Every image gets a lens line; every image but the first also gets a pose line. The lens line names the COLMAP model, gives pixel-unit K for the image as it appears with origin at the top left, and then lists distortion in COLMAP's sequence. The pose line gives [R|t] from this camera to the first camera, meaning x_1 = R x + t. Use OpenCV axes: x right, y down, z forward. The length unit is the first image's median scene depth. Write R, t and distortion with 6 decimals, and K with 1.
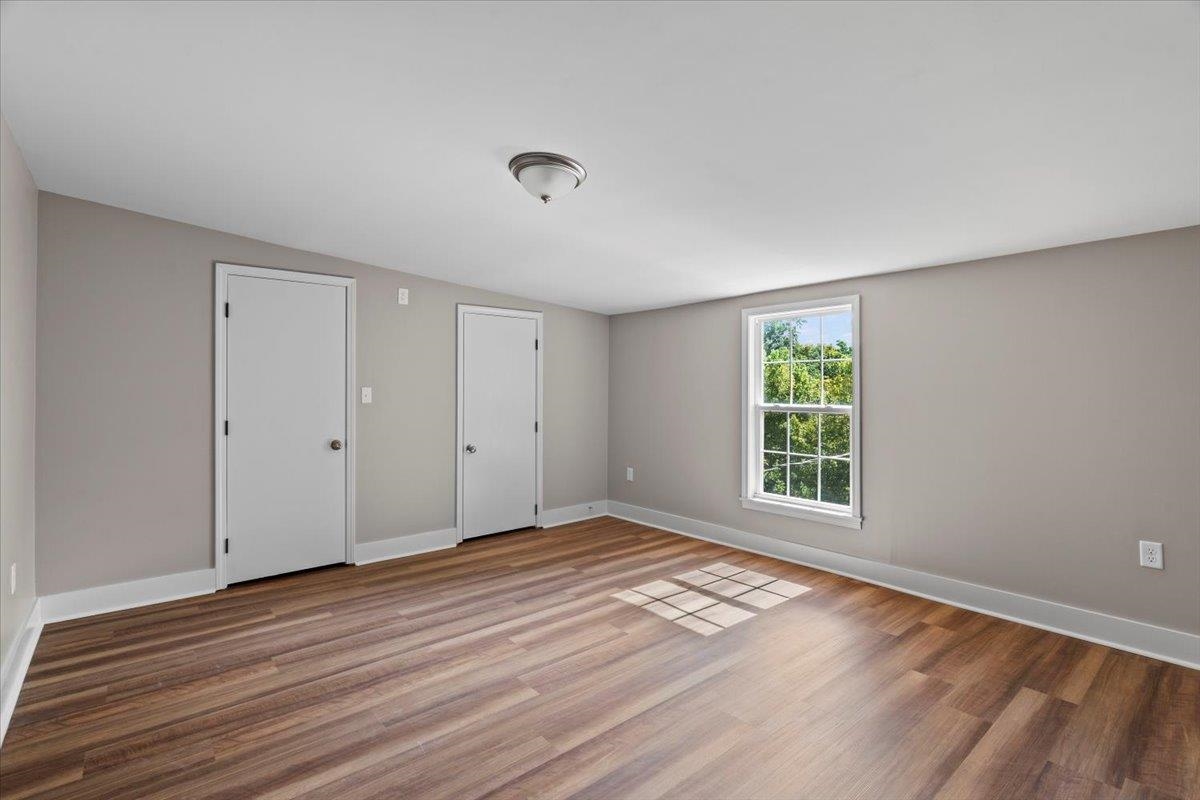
lens RADIAL K [[543.4, 0, 600.1], [0, 543.4, 395.8], [0, 0, 1]] dist [0.000200, 0.000193]
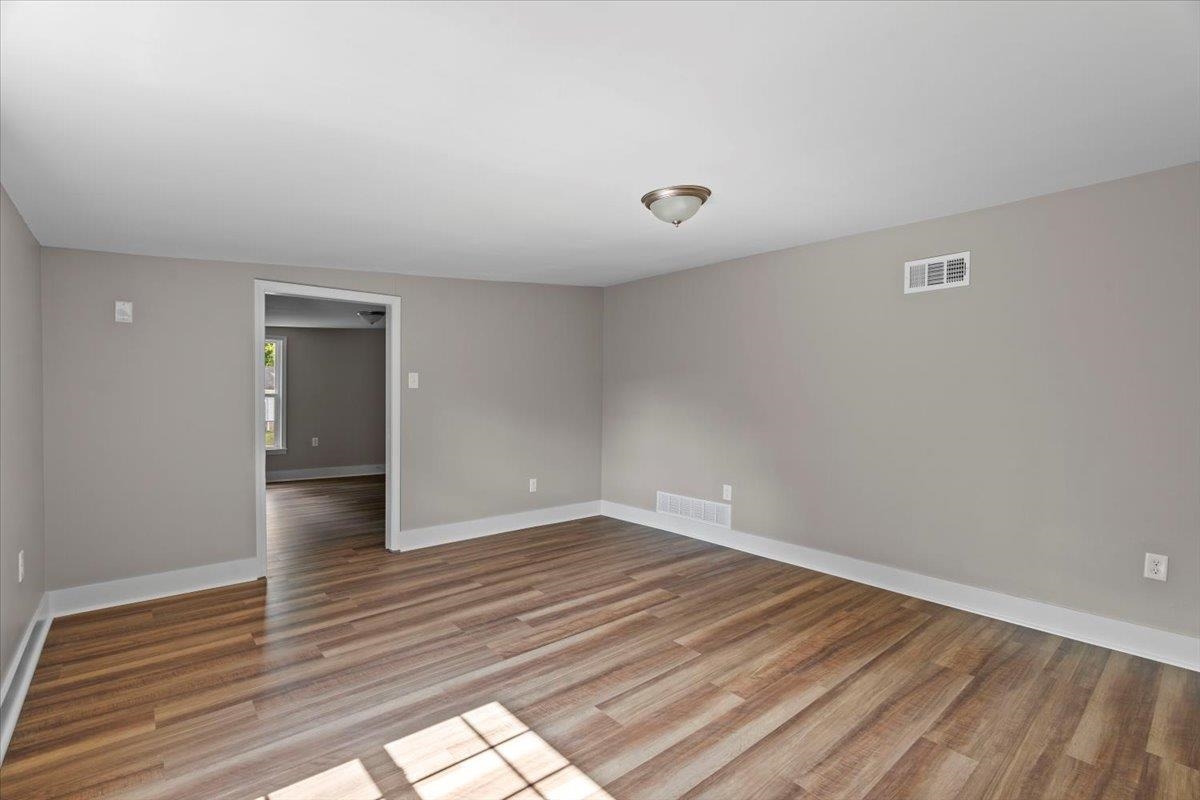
lens RADIAL K [[543.4, 0, 599.1], [0, 543.4, 398.5], [0, 0, 1]] dist [0.000200, 0.000193]
pose [[-0.999873, -0.011456, -0.011046, 0.063258], [-0.011553, 0.999895, 0.008732, -0.003690], [0.010944, 0.008859, -0.999901, 1.860109]]
